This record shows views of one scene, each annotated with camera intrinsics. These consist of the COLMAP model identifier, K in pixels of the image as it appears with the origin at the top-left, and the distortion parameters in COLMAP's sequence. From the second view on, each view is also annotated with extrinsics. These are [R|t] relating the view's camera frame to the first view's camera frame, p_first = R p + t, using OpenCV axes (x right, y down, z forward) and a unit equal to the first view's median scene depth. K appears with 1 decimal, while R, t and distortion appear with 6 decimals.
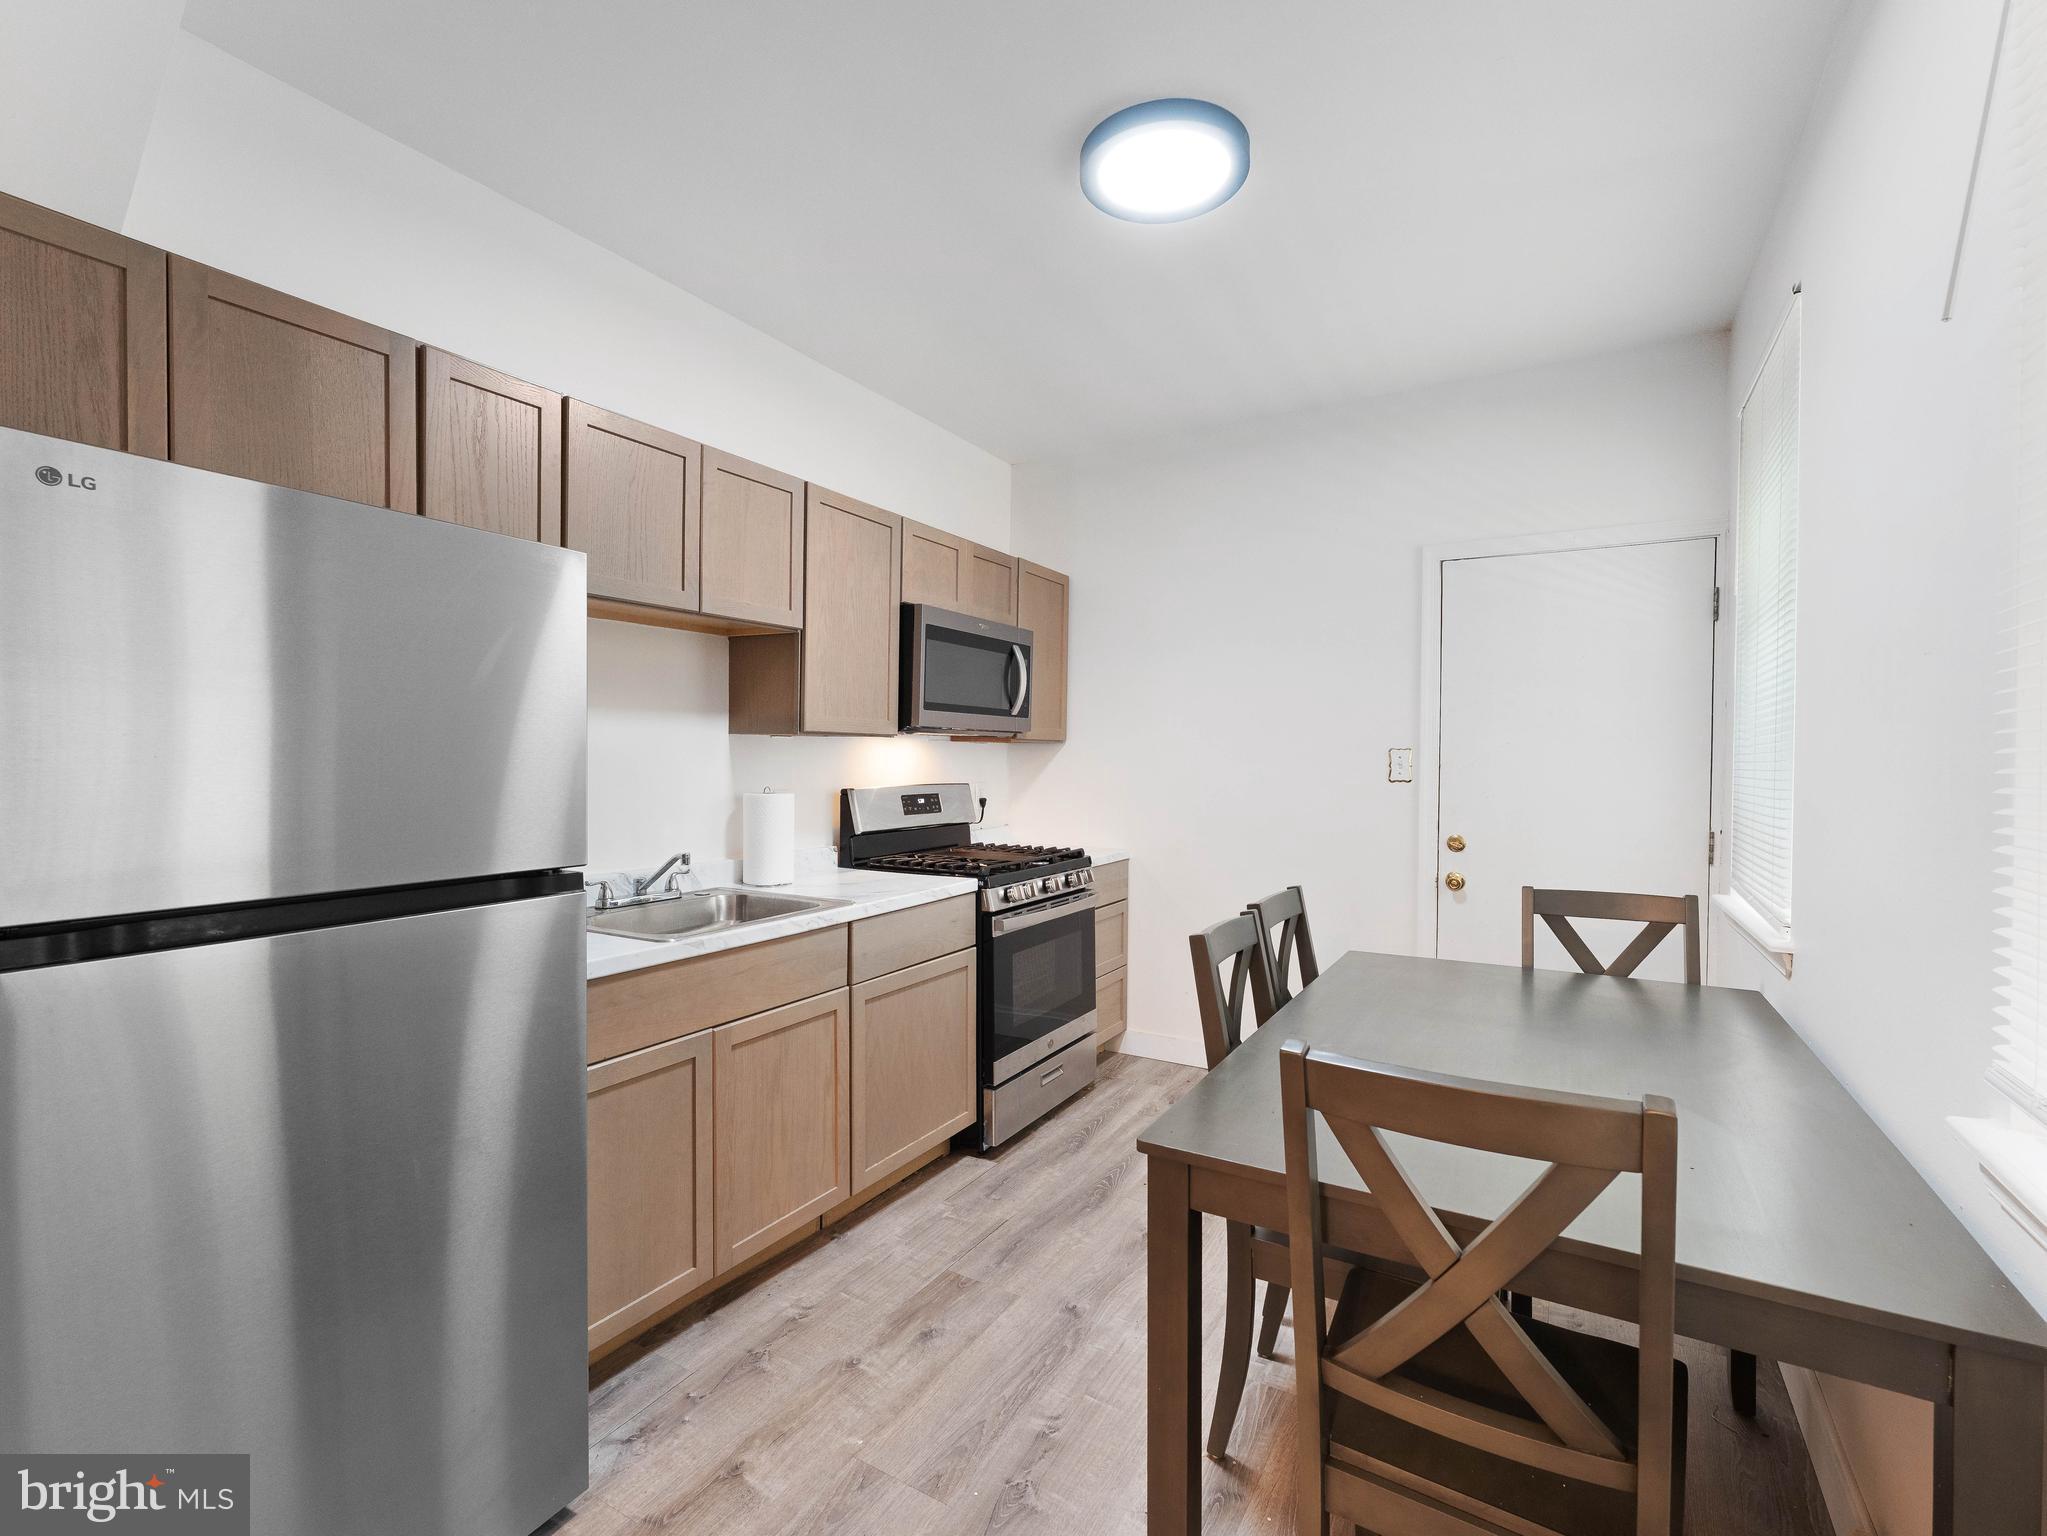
lens RADIAL K [[917.4, 0, 1023.5], [0, 917.4, 768.0], [0, 0, 1]] dist [-0.001260, -0.000608]
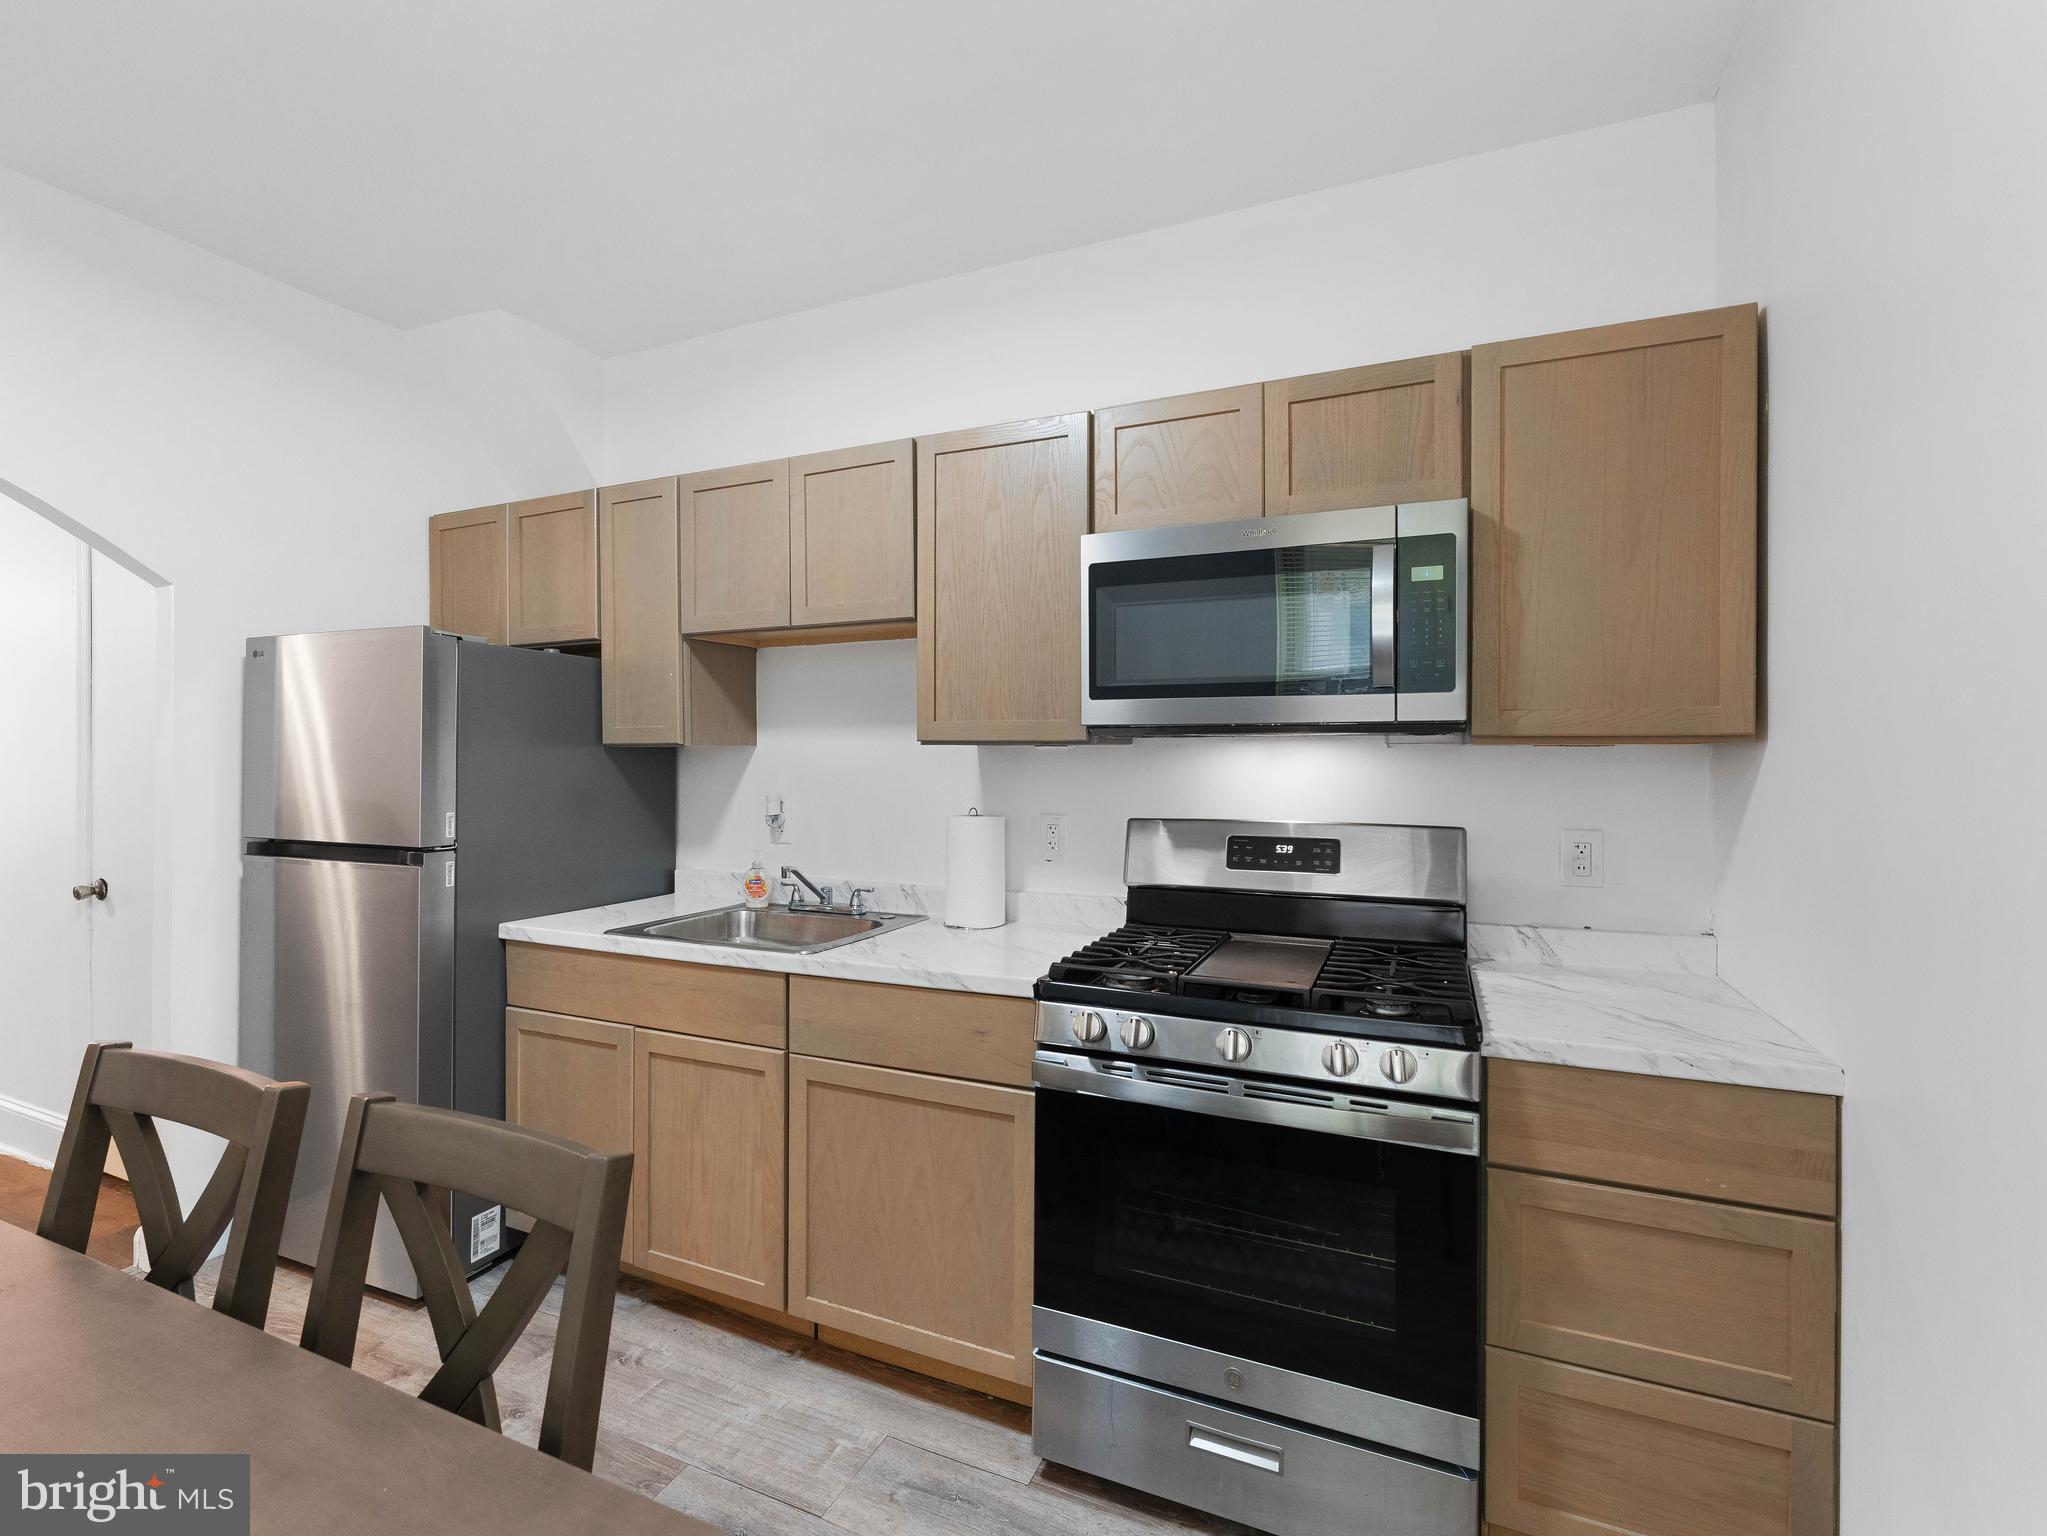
lens RADIAL K [[917.4, 0, 1023.5], [0, 917.4, 768.0], [0, 0, 1]] dist [-0.001260, -0.000608]
pose [[0.122098, -0.006851, -0.992494, 0.577037], [-0.016804, 0.999819, -0.008968, -0.010026], [0.992376, 0.017773, 0.121961, 0.982584]]
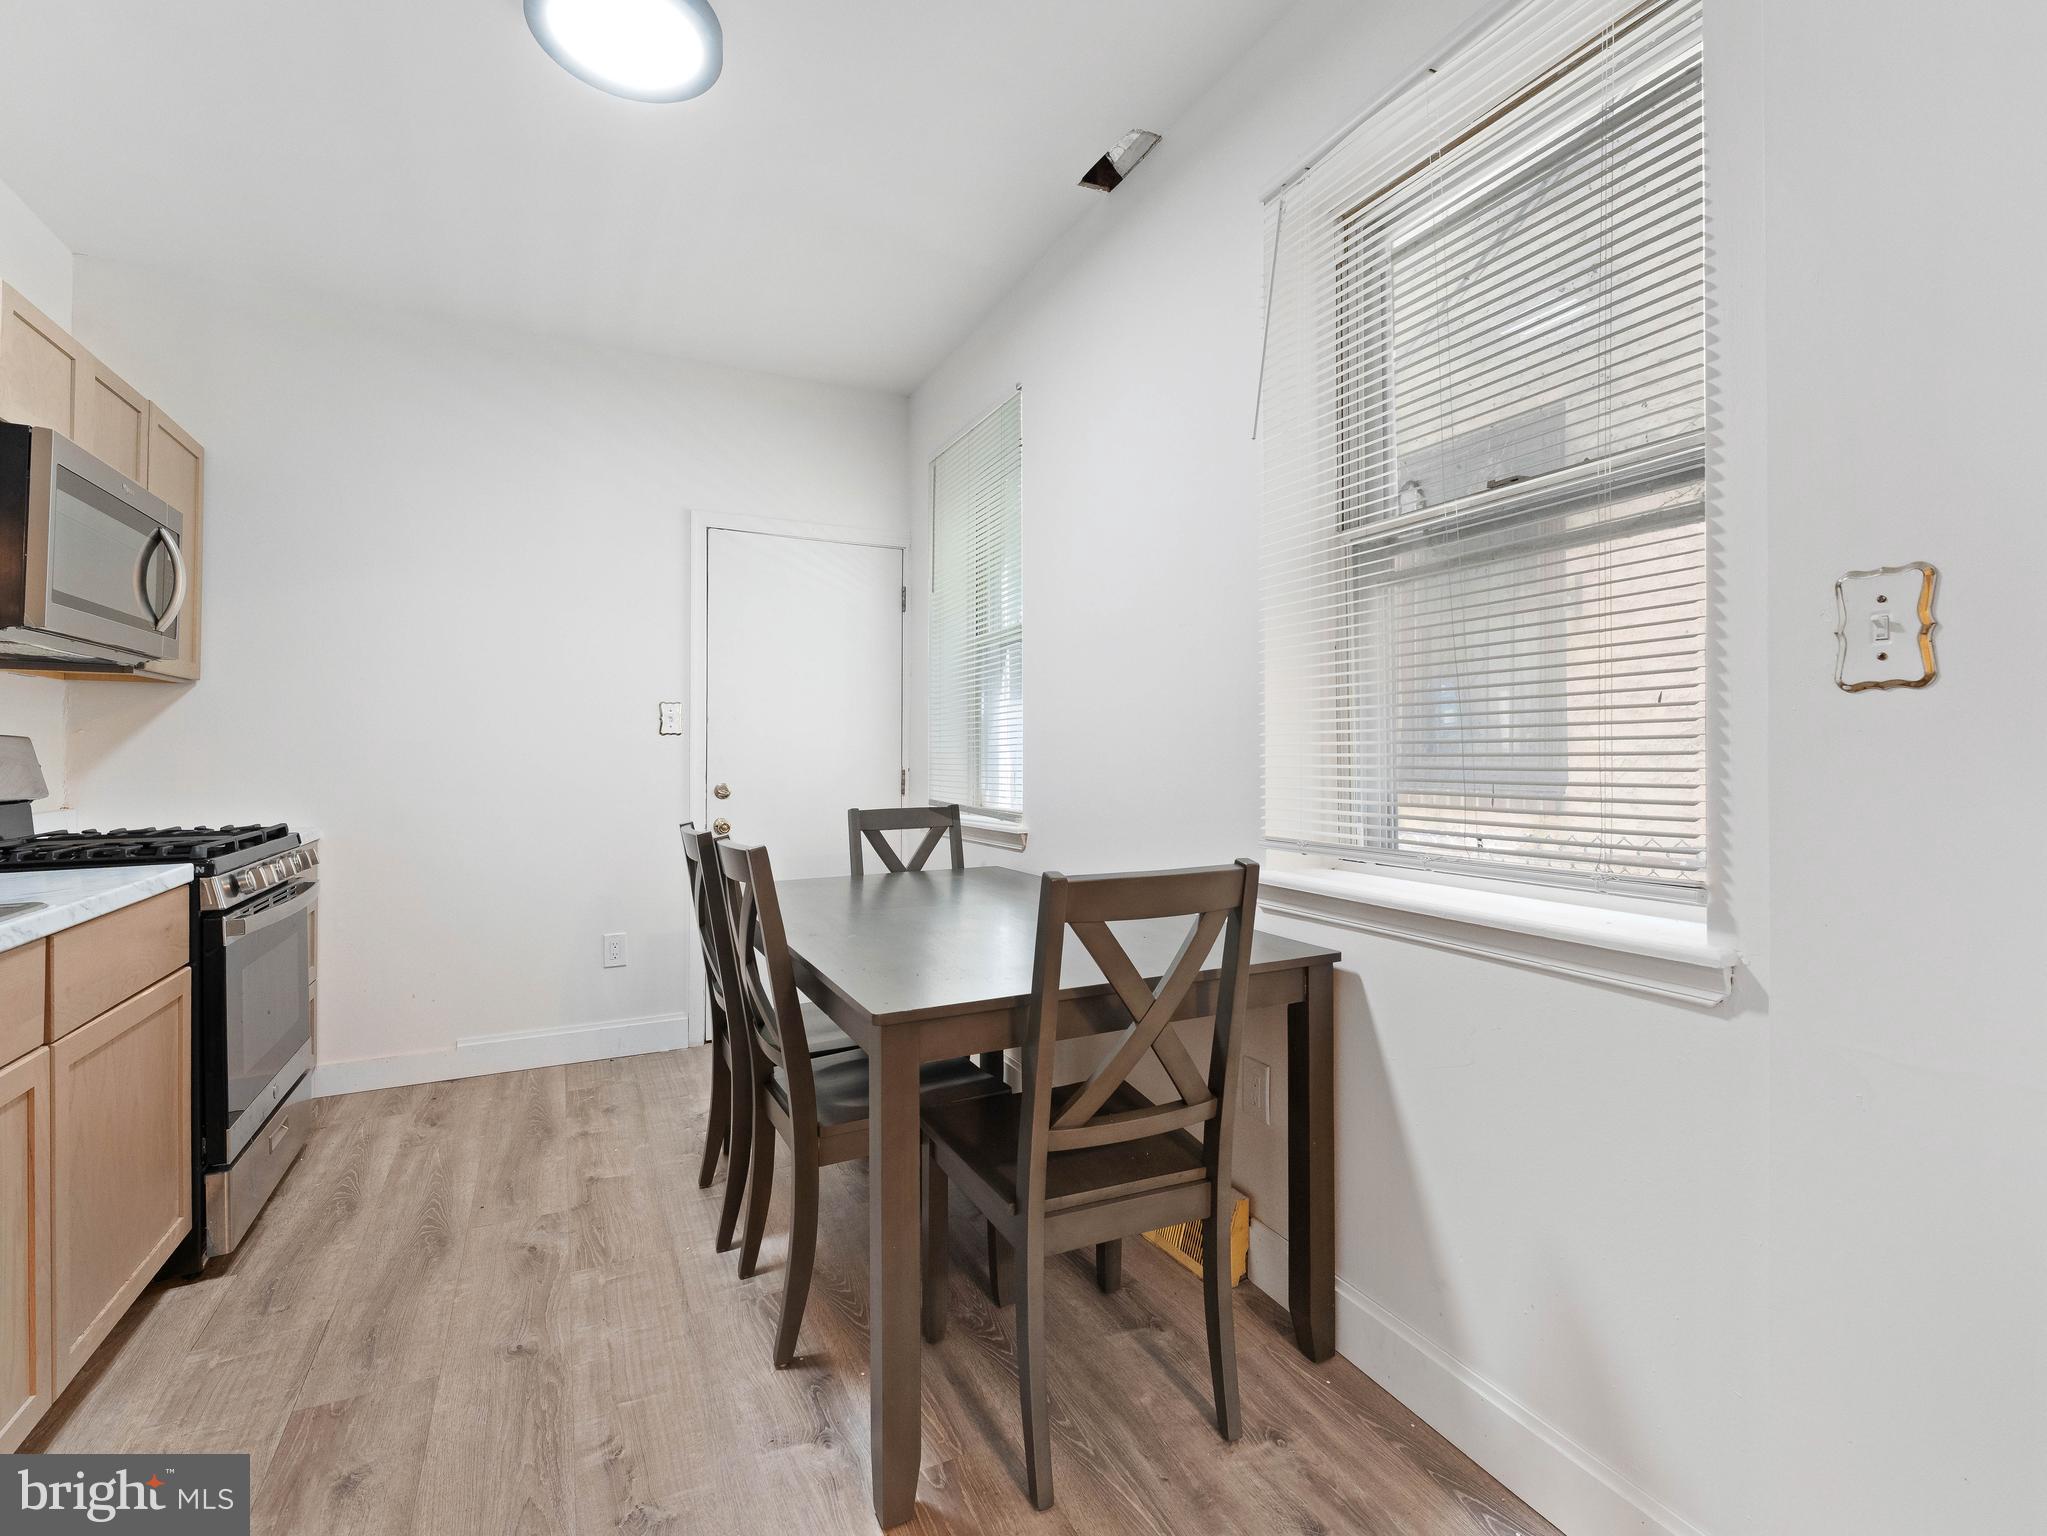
lens RADIAL K [[918.4, 0, 1022.5], [0, 918.4, 748.8], [0, 0, 1]] dist [0.000325, -0.000566]
pose [[0.553036, -0.005300, 0.833140, -0.293709], [0.016050, 0.999862, -0.004293, 0.053422], [-0.833003, 0.015746, 0.553045, 0.133336]]
